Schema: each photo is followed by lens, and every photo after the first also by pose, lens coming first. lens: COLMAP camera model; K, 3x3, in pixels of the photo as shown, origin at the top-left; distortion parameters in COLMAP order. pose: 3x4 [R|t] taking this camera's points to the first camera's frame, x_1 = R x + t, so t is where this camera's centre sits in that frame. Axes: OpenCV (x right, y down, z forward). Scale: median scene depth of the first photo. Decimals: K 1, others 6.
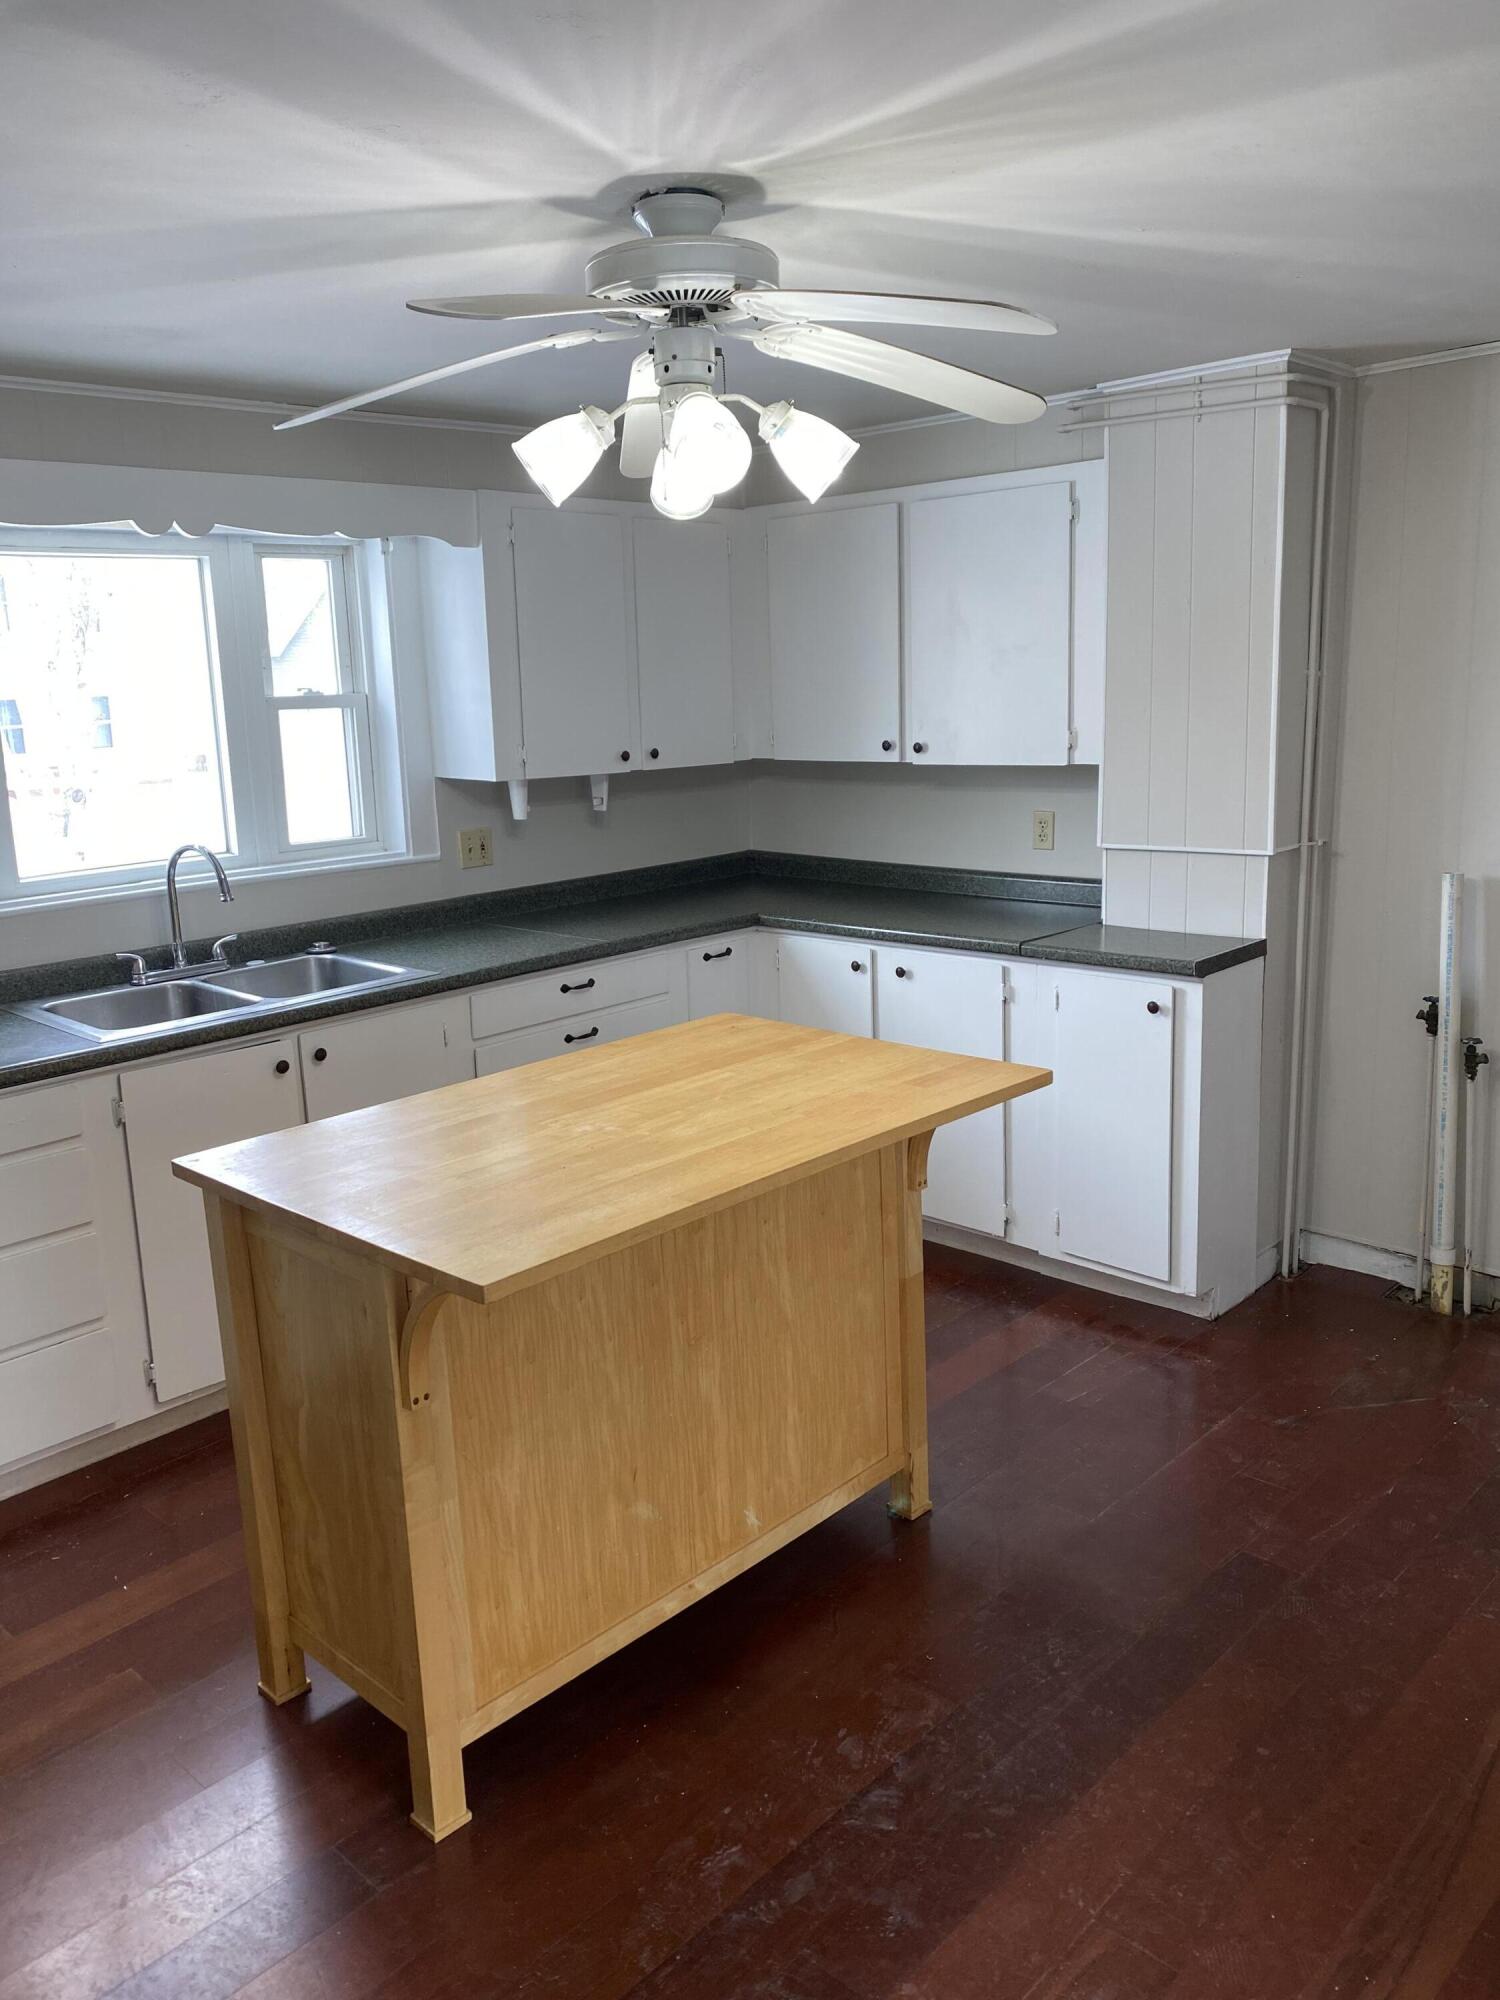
lens RADIAL K [[1522.8, 0, 741.8], [0, 1522.8, 1002.5], [0, 0, 1]] dist [-0.004805, -0.012189]
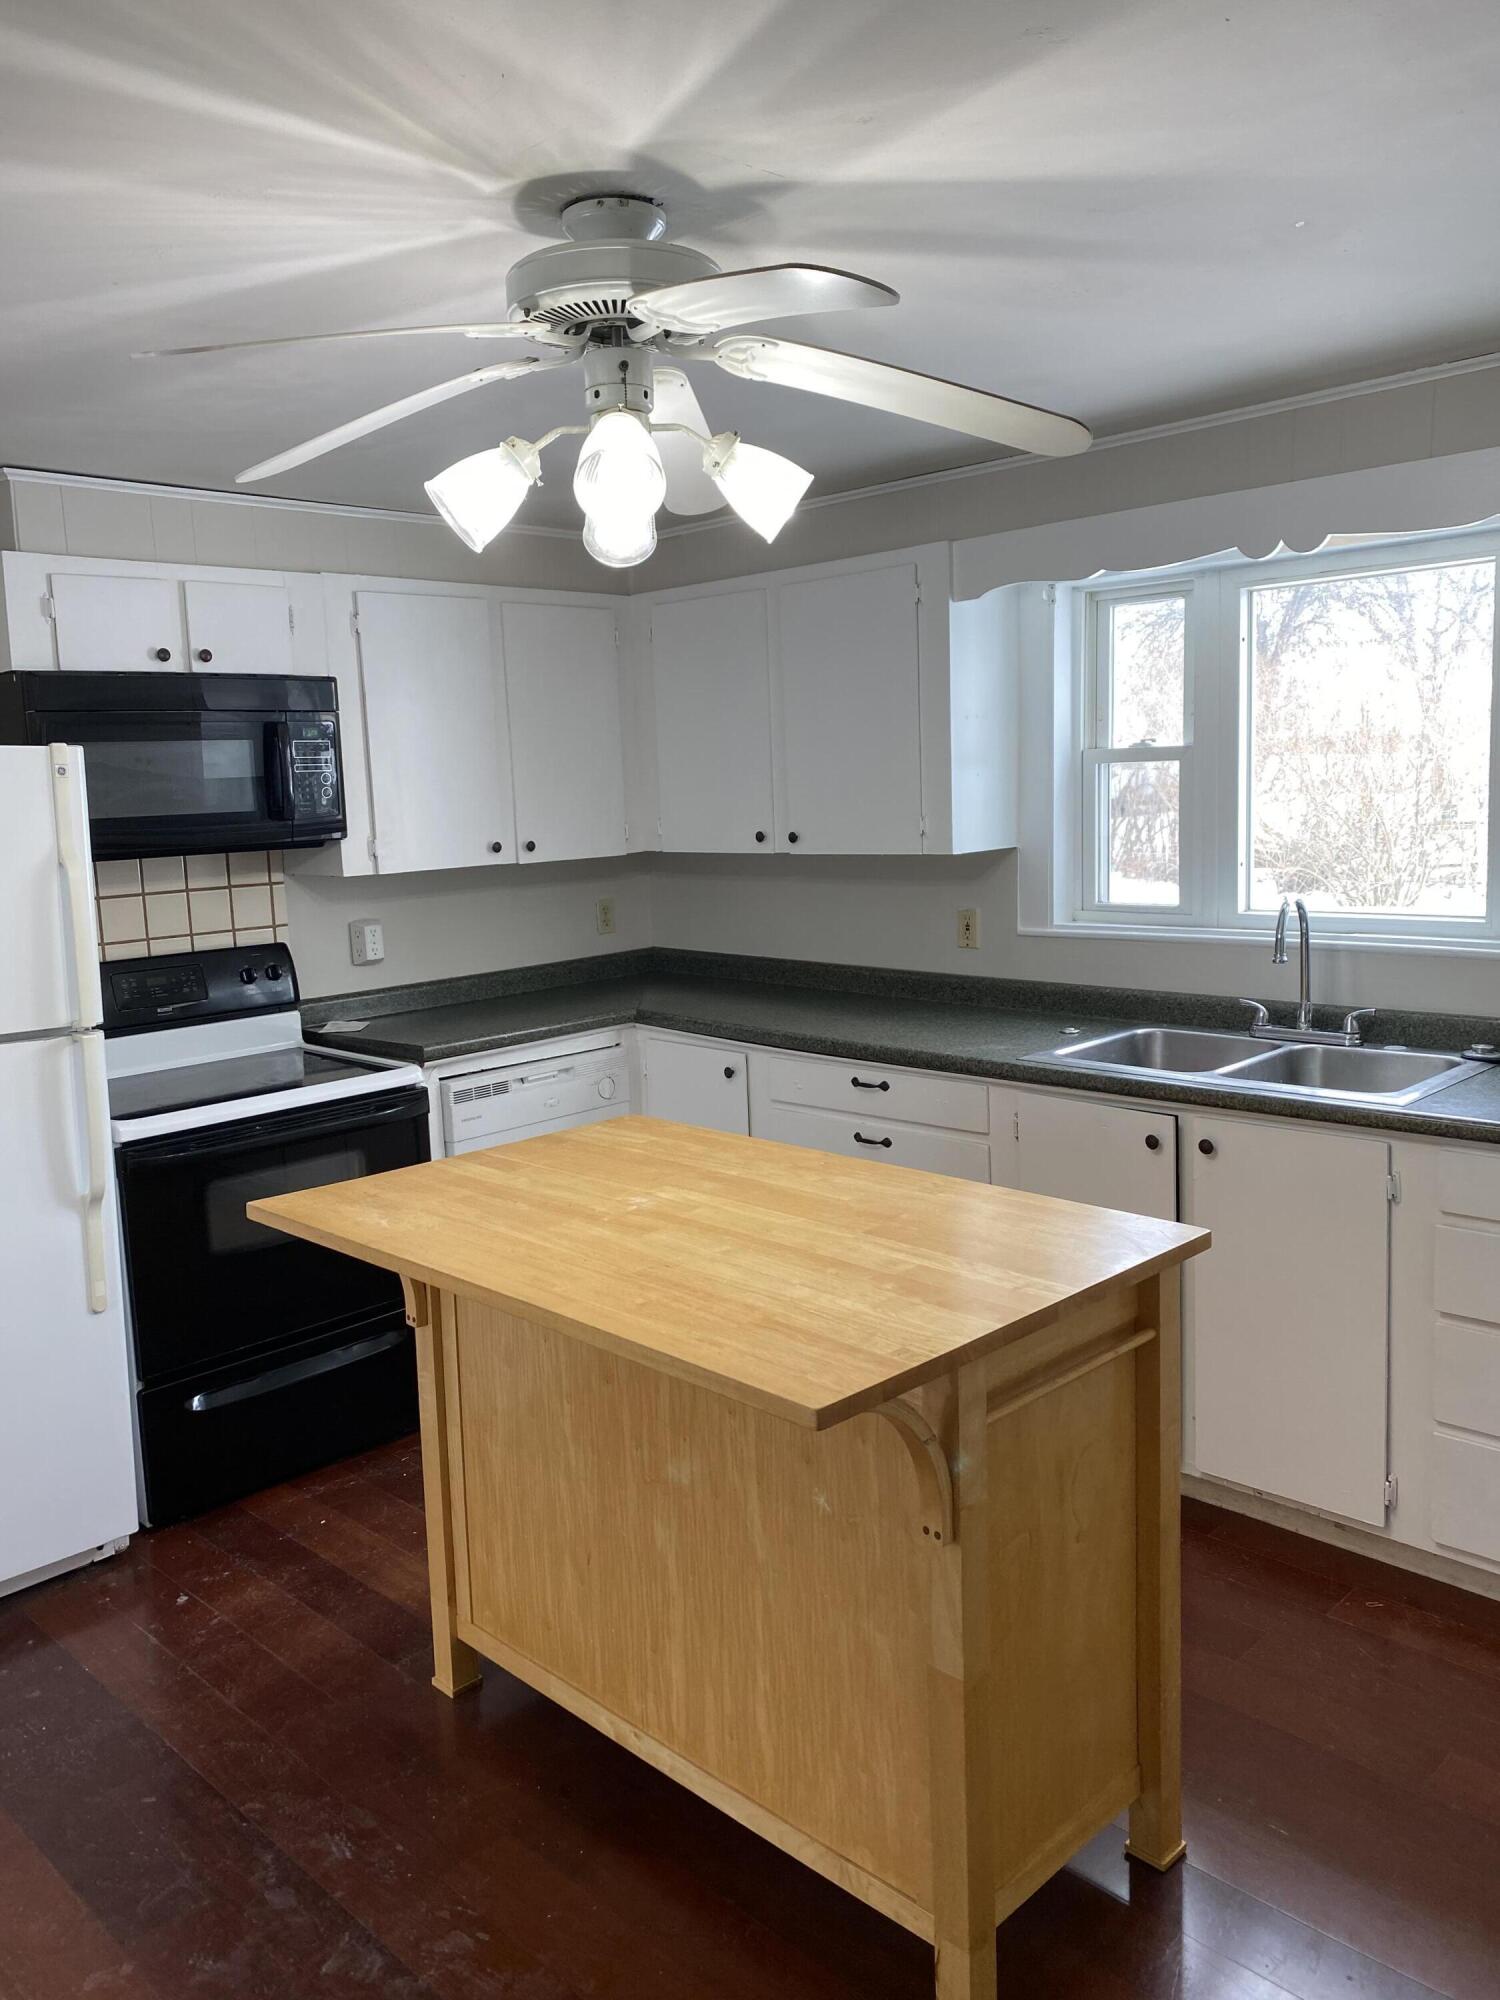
lens RADIAL K [[1522.8, 0, 743.6], [0, 1522.8, 987.5], [0, 0, 1]] dist [-0.004805, -0.012189]
pose [[-0.017024, 0.175513, -0.984330, 0.820852], [-0.181598, 0.967556, 0.175663, -0.228618], [0.983225, 0.181743, 0.015401, 1.024532]]
